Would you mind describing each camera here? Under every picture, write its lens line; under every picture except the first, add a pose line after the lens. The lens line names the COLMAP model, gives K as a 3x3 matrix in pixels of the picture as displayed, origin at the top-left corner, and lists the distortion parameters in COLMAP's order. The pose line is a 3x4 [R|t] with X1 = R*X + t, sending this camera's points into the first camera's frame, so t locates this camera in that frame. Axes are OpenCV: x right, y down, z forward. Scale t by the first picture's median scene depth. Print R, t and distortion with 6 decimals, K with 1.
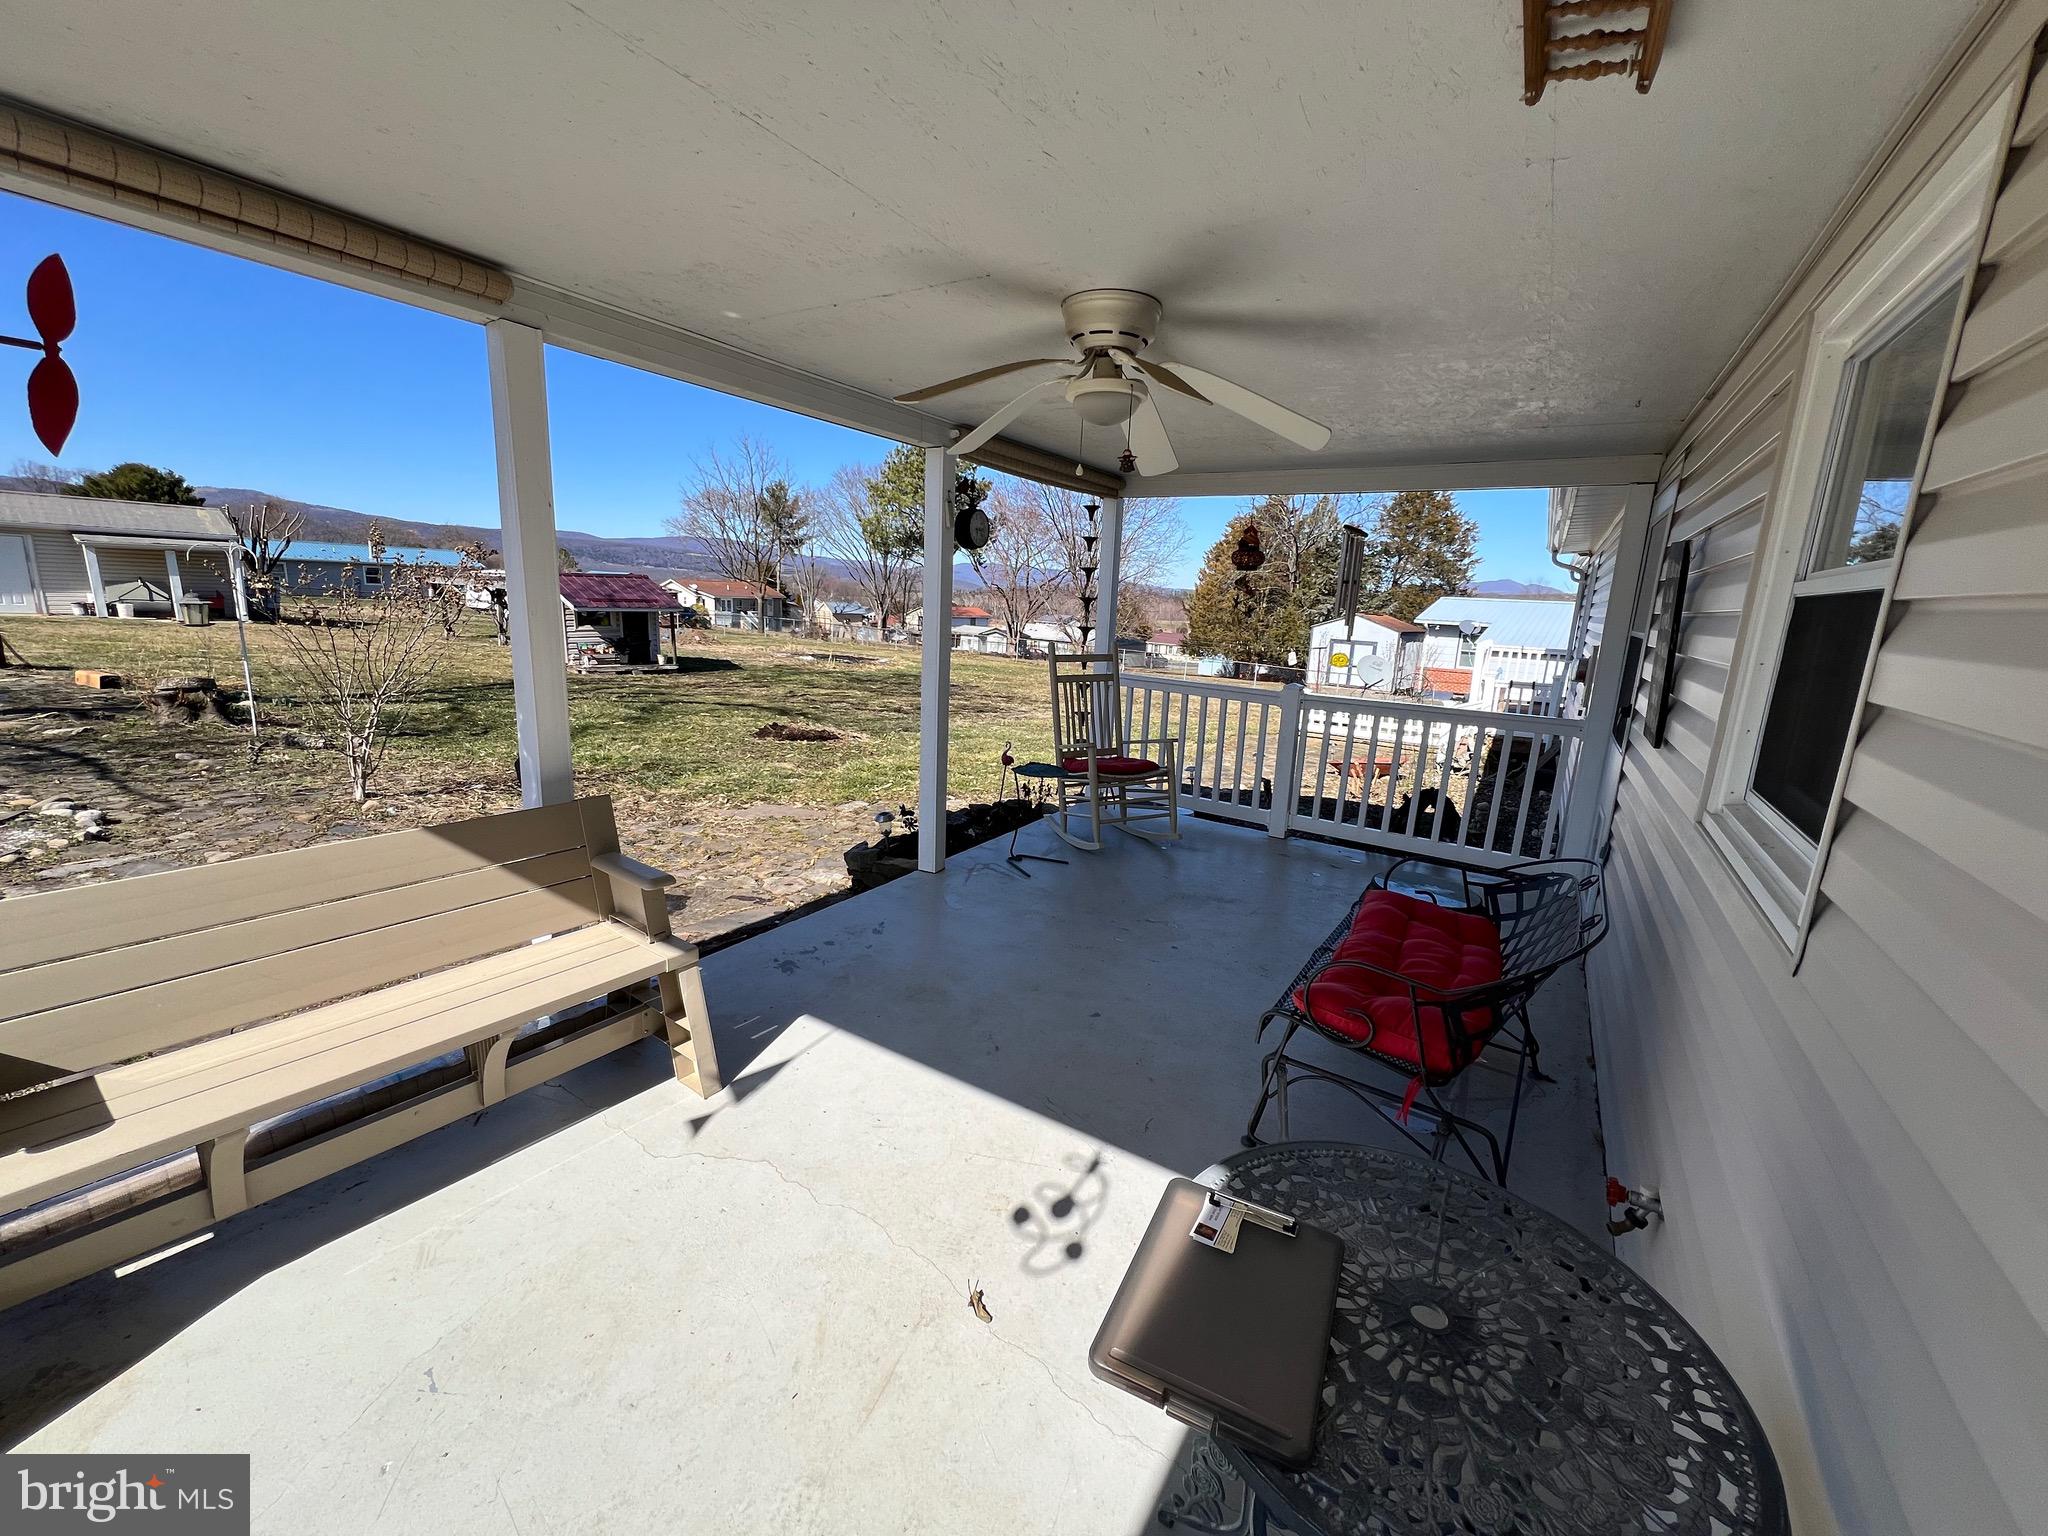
lens RADIAL K [[820.0, 0, 1022.3], [0, 820.0, 767.0], [0, 0, 1]] dist [-0.001474, -0.000006]
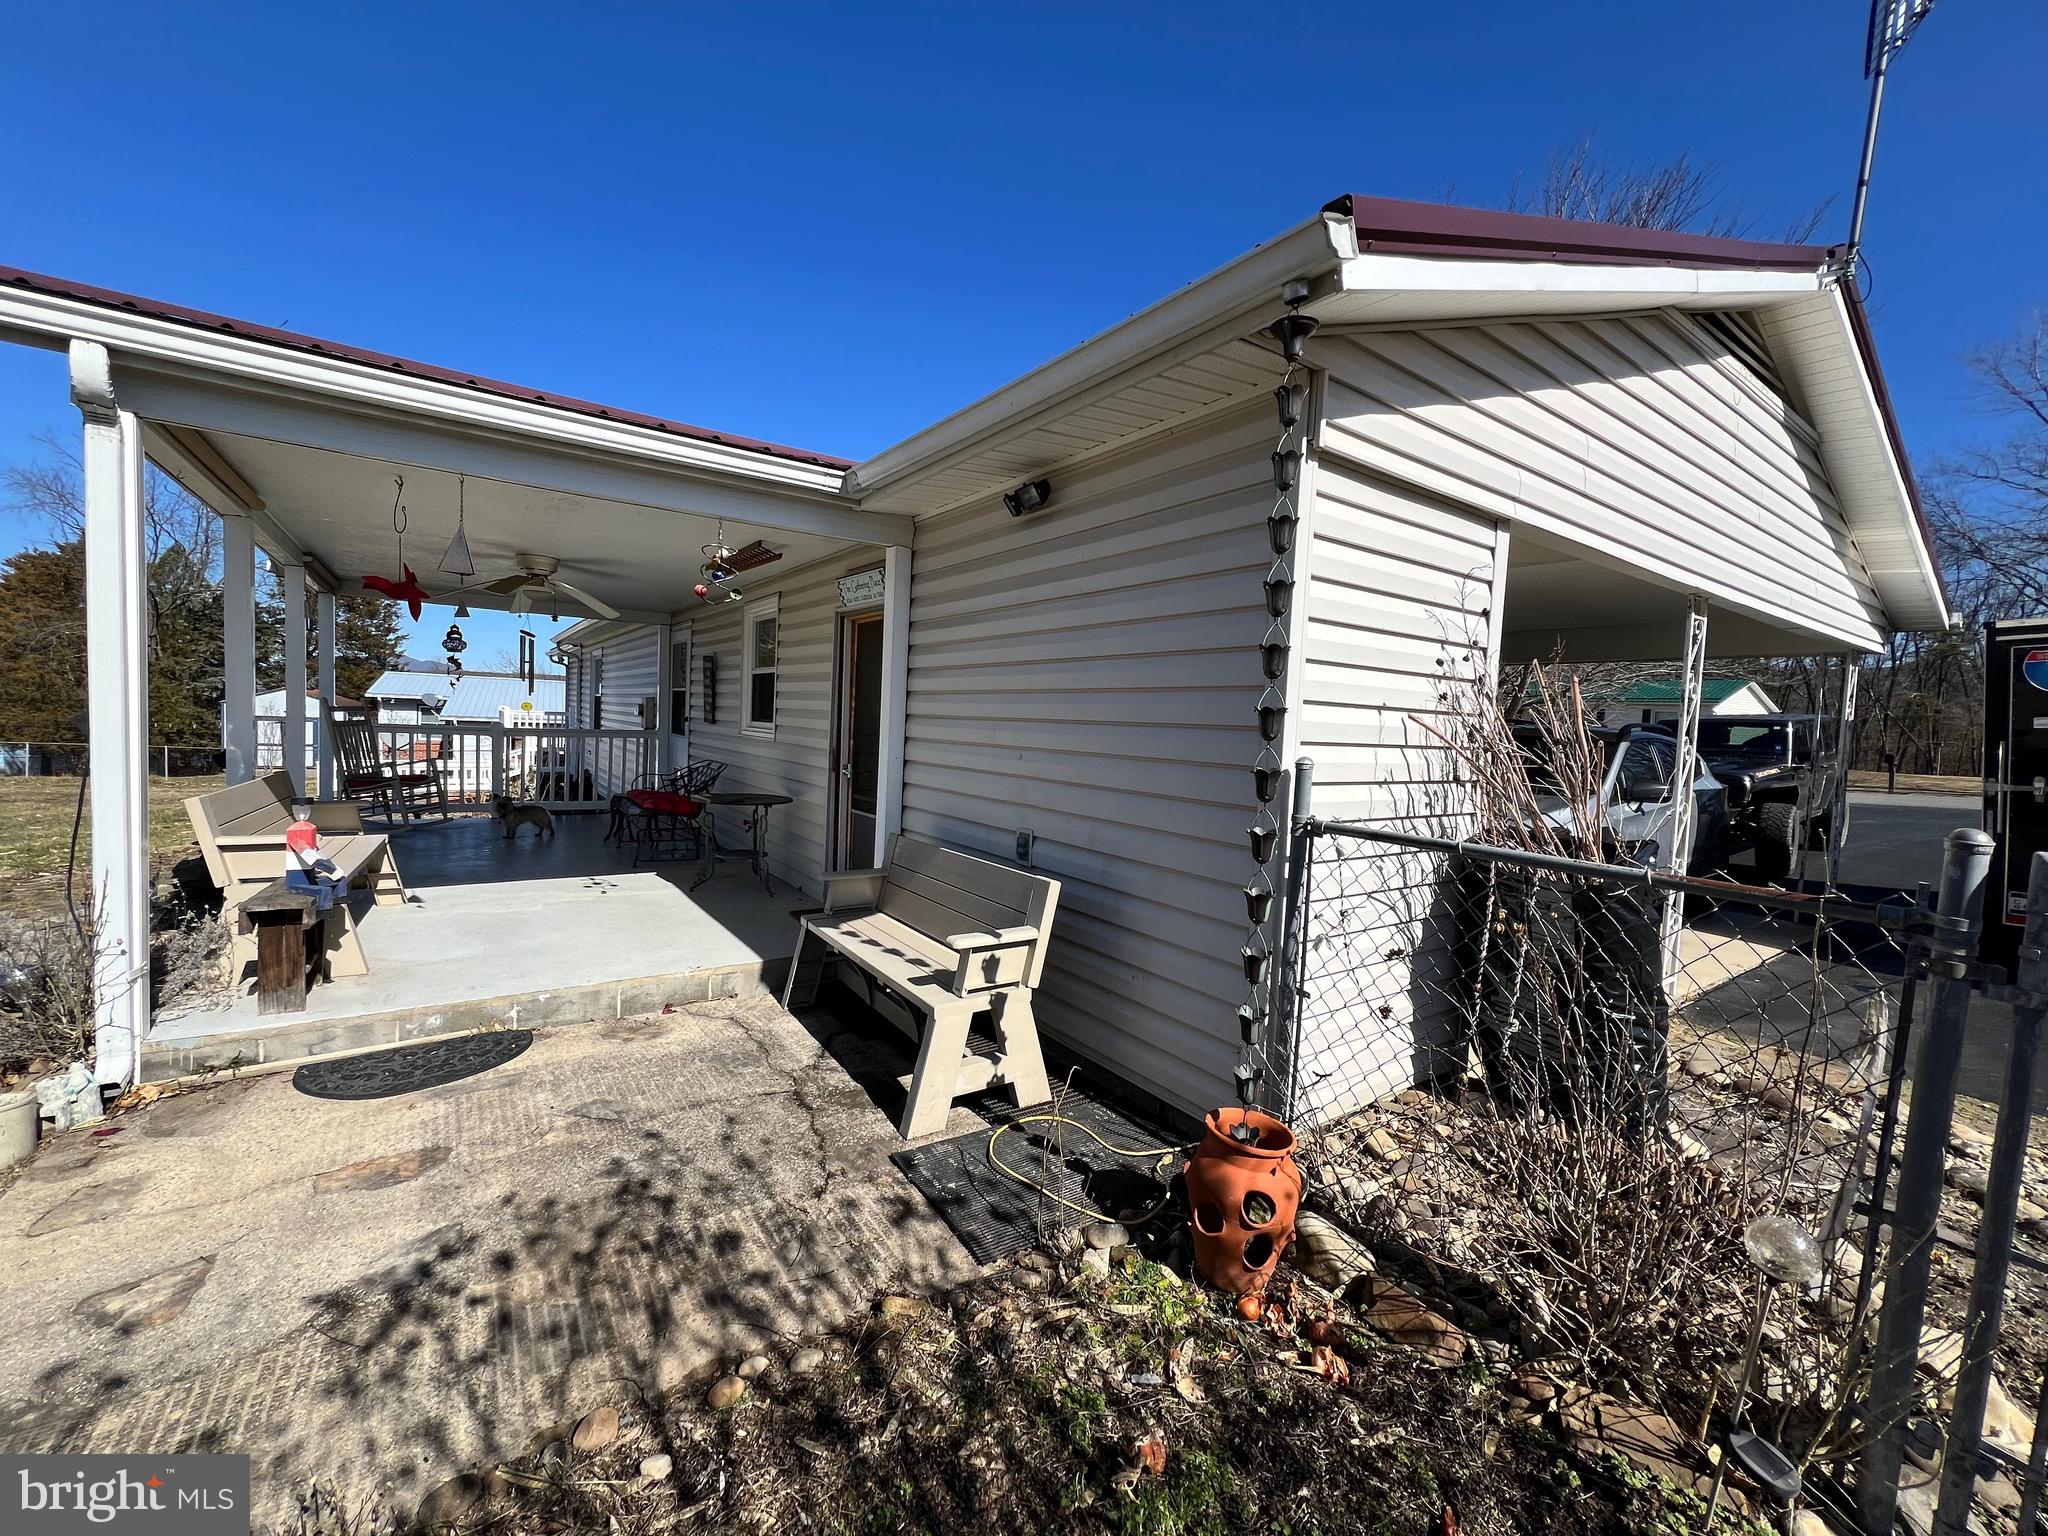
lens RADIAL K [[820.0, 0, 1024.0], [0, 820.0, 769.8], [0, 0, 1]] dist [-0.001474, -0.000006]
pose [[0.386608, -0.081041, 0.918677, -0.771642], [0.162775, 0.986489, 0.018522, 0.136723], [-0.907766, 0.142377, 0.394576, -0.594172]]
